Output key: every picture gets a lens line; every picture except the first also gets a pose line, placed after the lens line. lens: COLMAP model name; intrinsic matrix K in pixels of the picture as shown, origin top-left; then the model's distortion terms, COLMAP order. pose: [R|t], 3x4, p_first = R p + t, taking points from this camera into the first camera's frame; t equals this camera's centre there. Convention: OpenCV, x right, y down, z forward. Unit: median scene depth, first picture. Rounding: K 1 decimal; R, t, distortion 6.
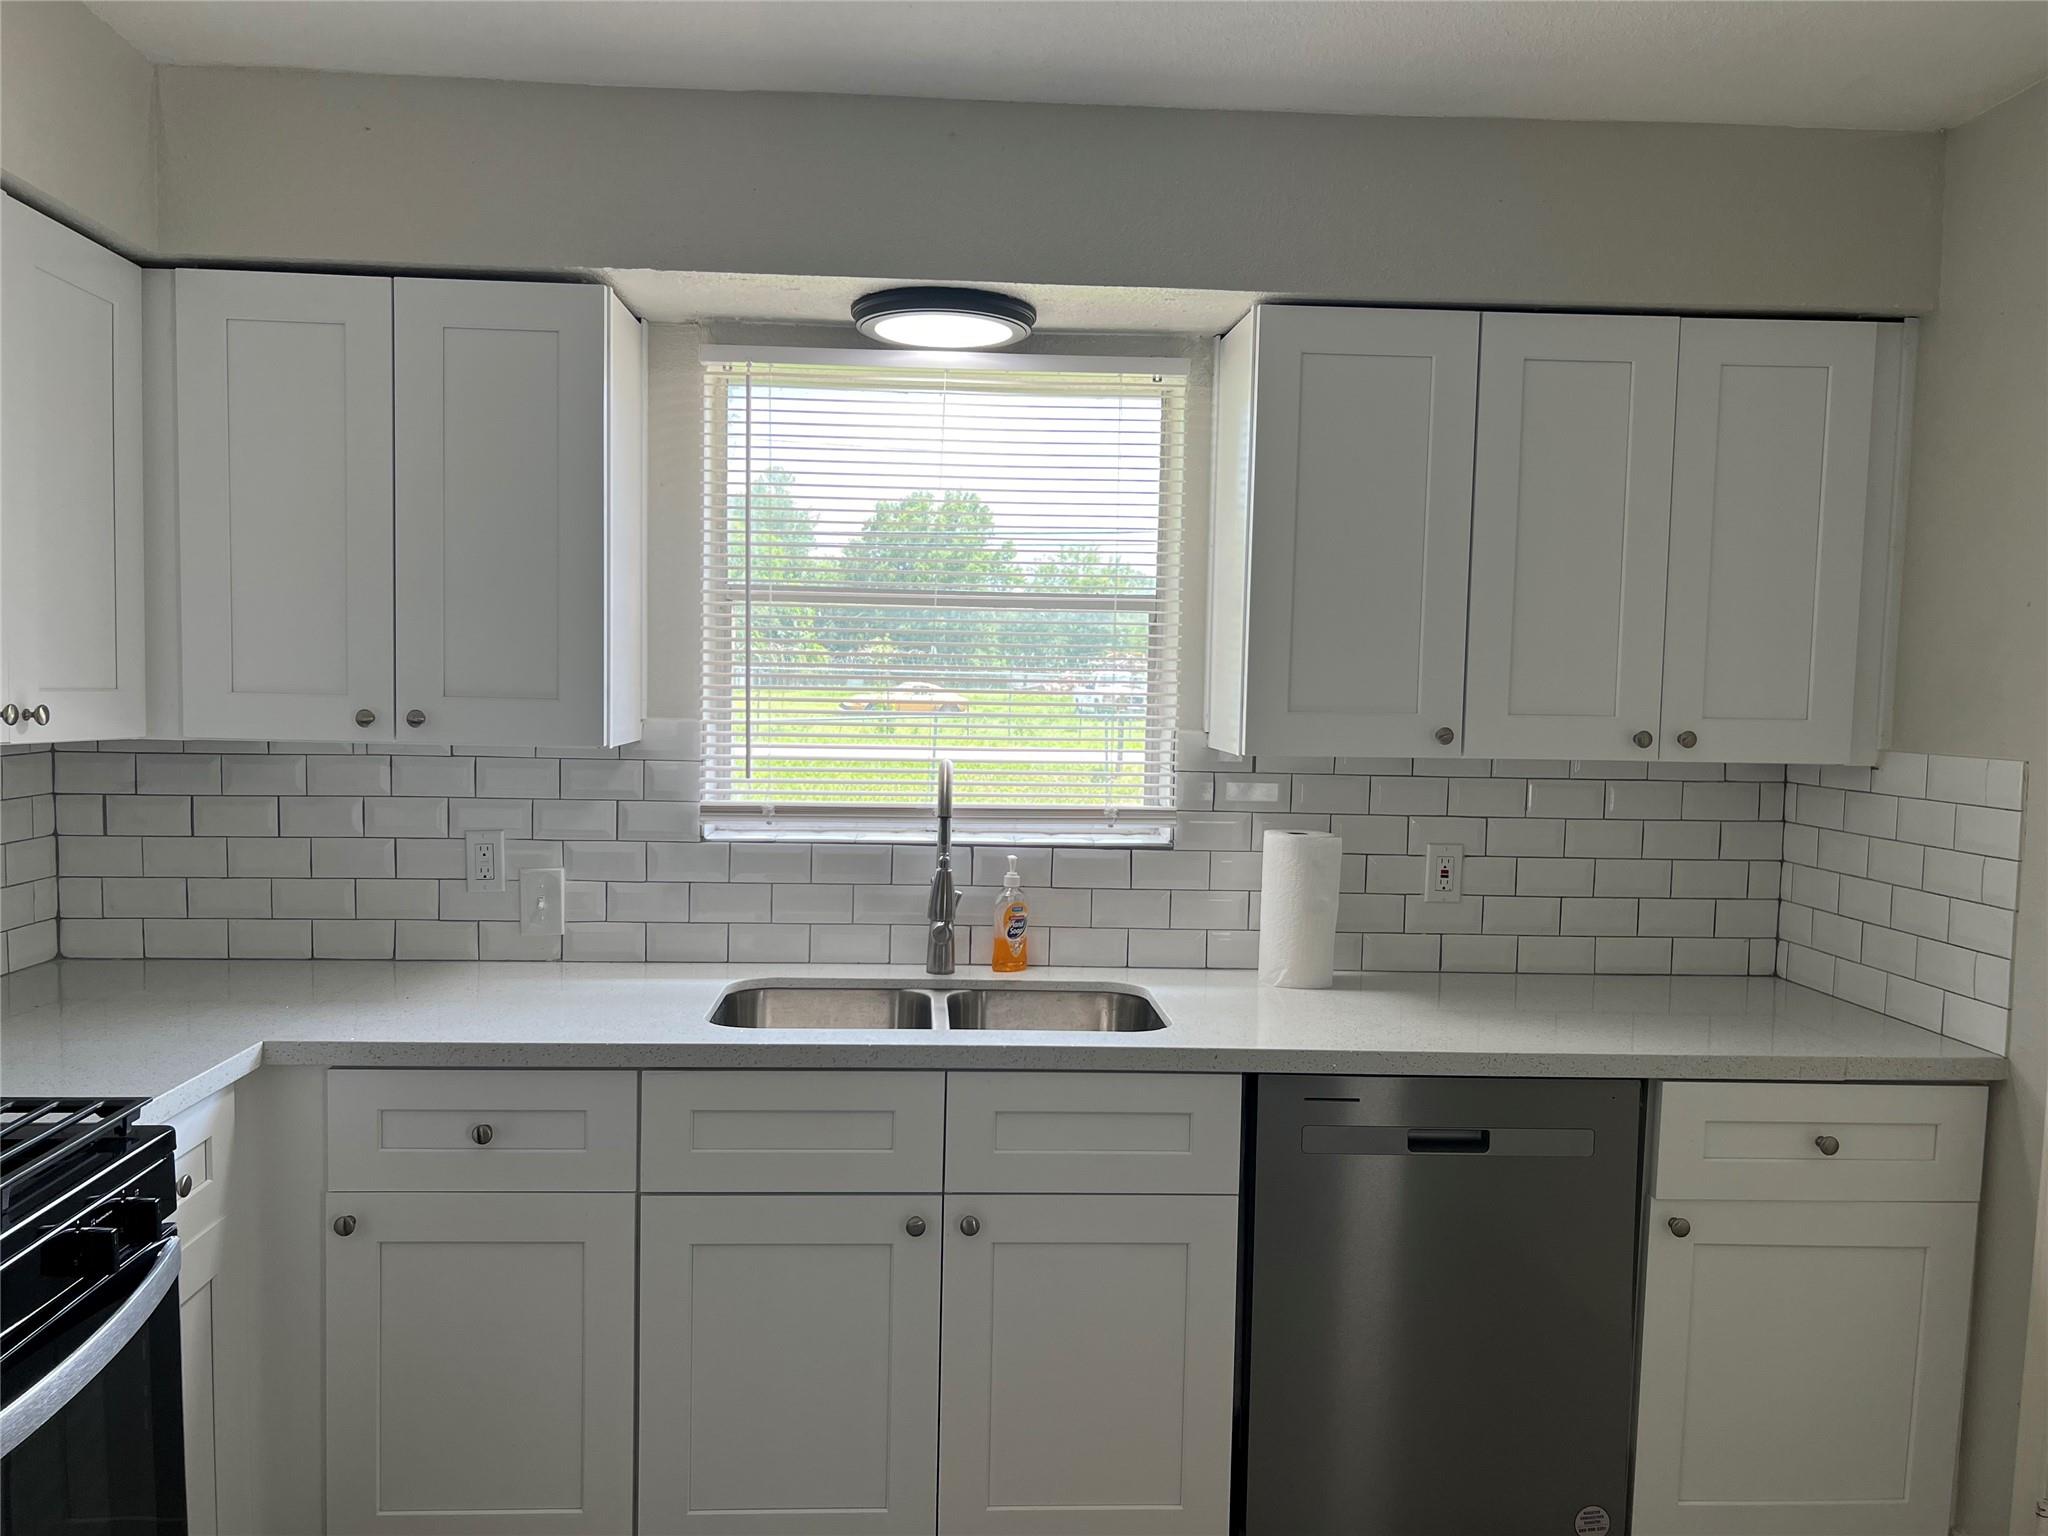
lens RADIAL K [[1543.1, 0, 1026.6], [0, 1543.1, 771.5], [0, 0, 1]] dist [0.070826, -0.083084]
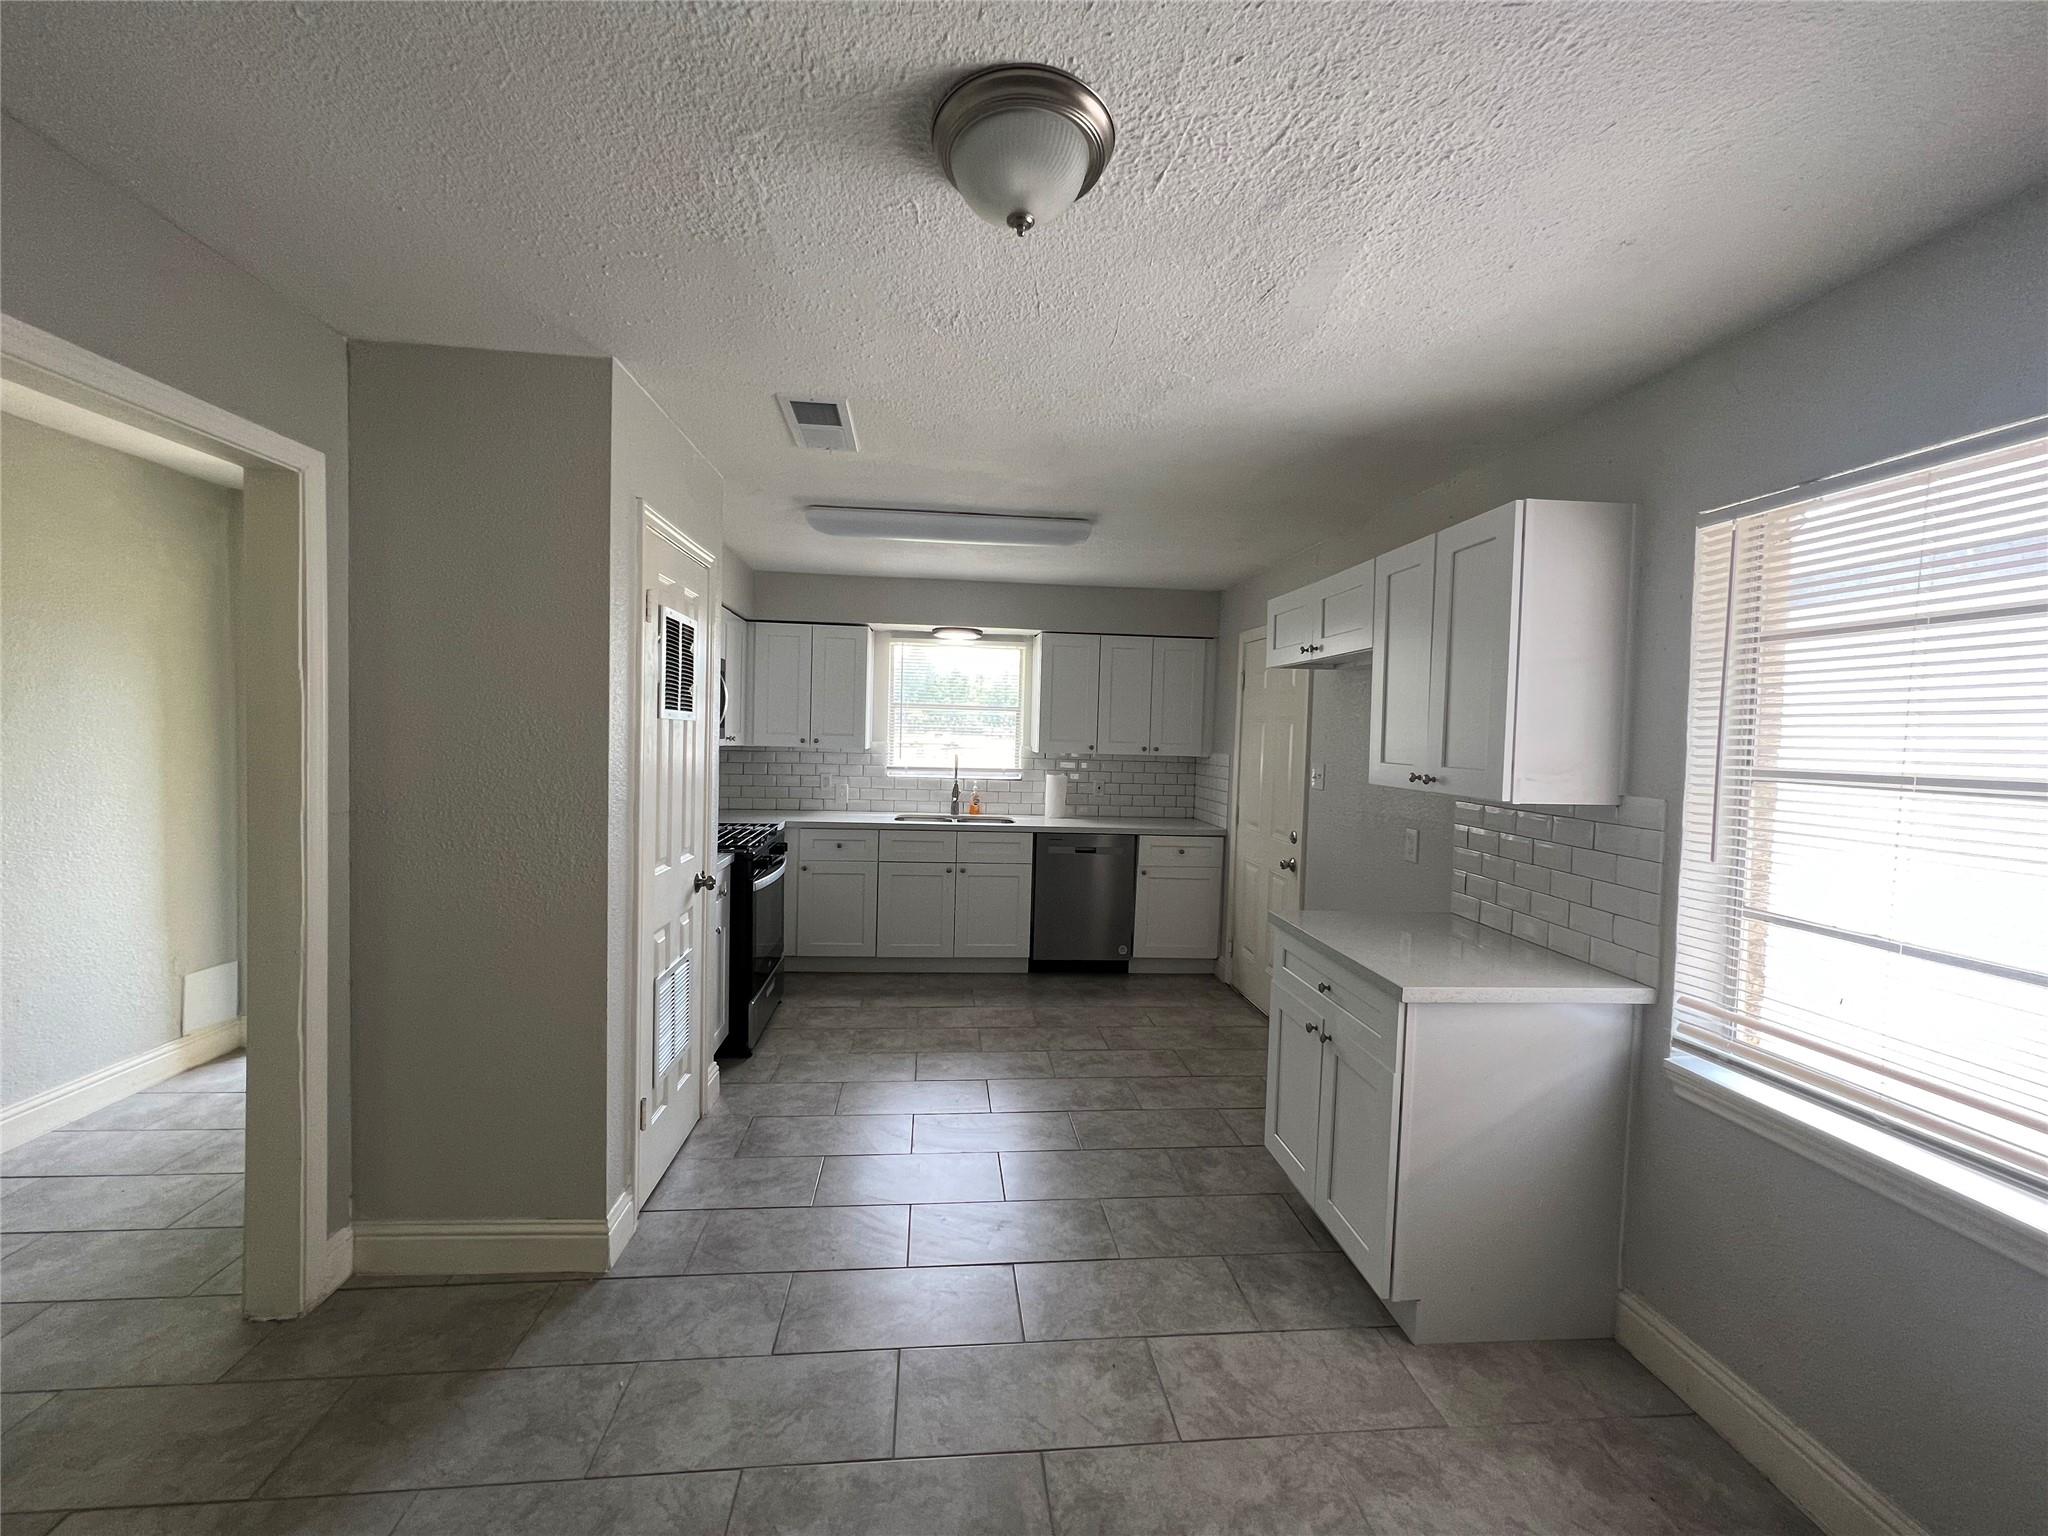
lens RADIAL K [[821.3, 0, 1027.7], [0, 821.3, 763.6], [0, 0, 1]] dist [0.002280, -0.000525]
pose [[0.999135, 0.006499, 0.041066, 0.033166], [-0.005701, 0.999793, -0.019515, 0.050768], [-0.041184, 0.019264, 0.998966, -0.890895]]
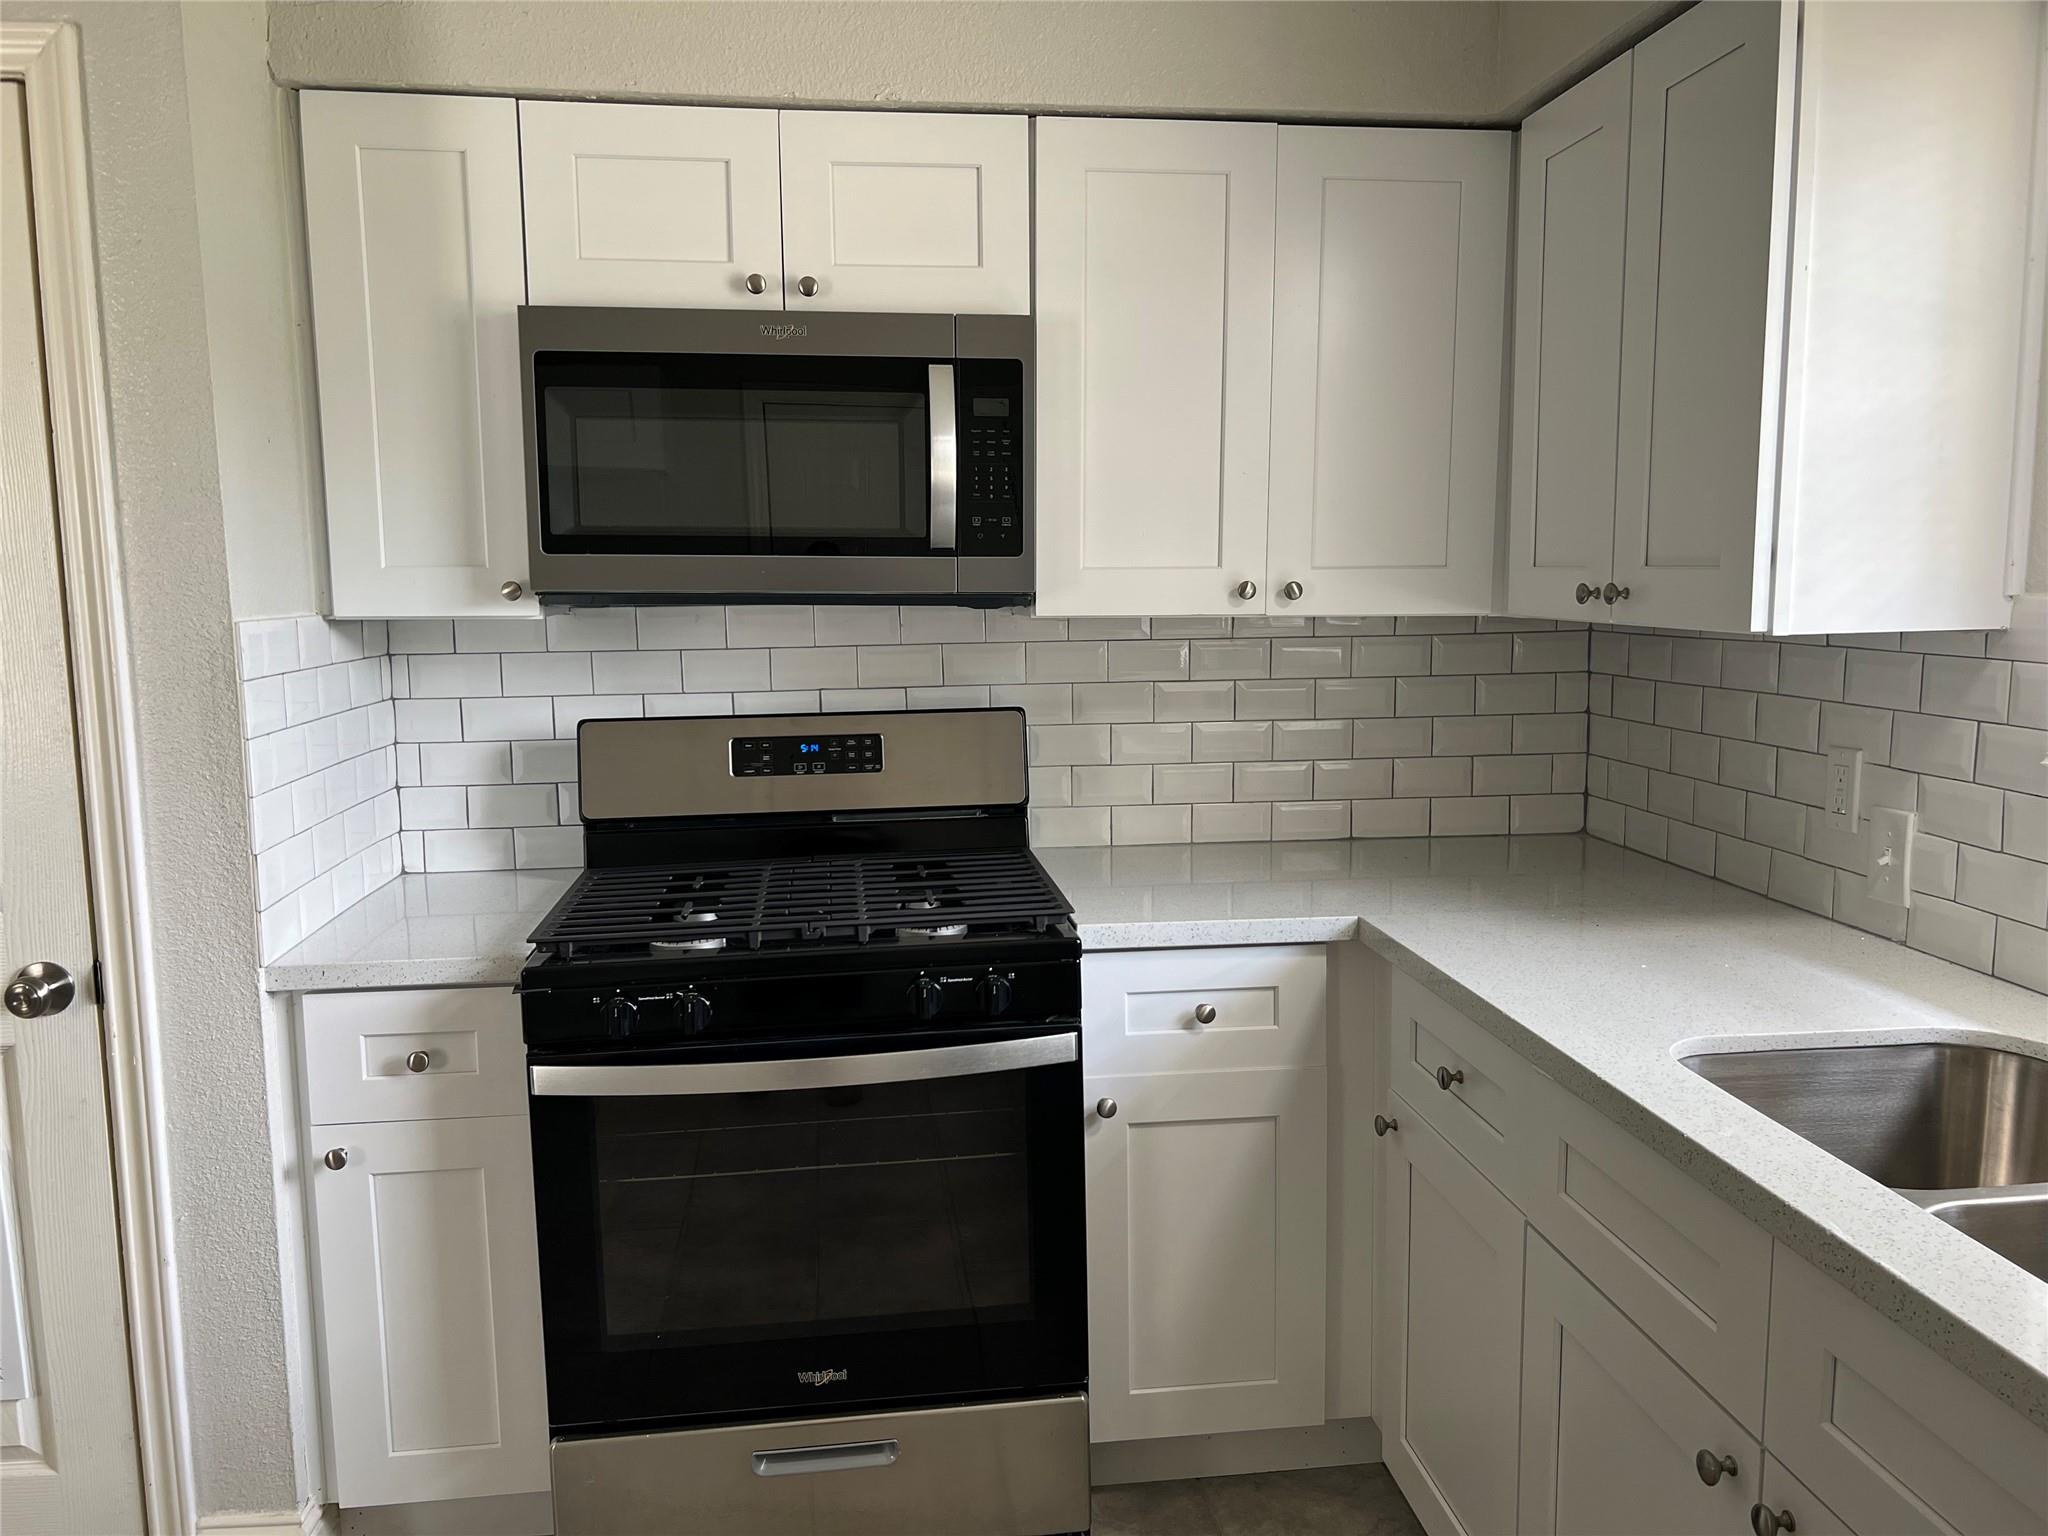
lens RADIAL K [[1543.1, 0, 1022.4], [0, 1543.1, 783.0], [0, 0, 1]] dist [0.070826, -0.083084]
pose [[0.044423, 0.114318, -0.992450, 0.383161], [-0.046801, 0.992579, 0.112238, -0.010897], [0.997916, 0.041461, 0.049443, 0.583255]]
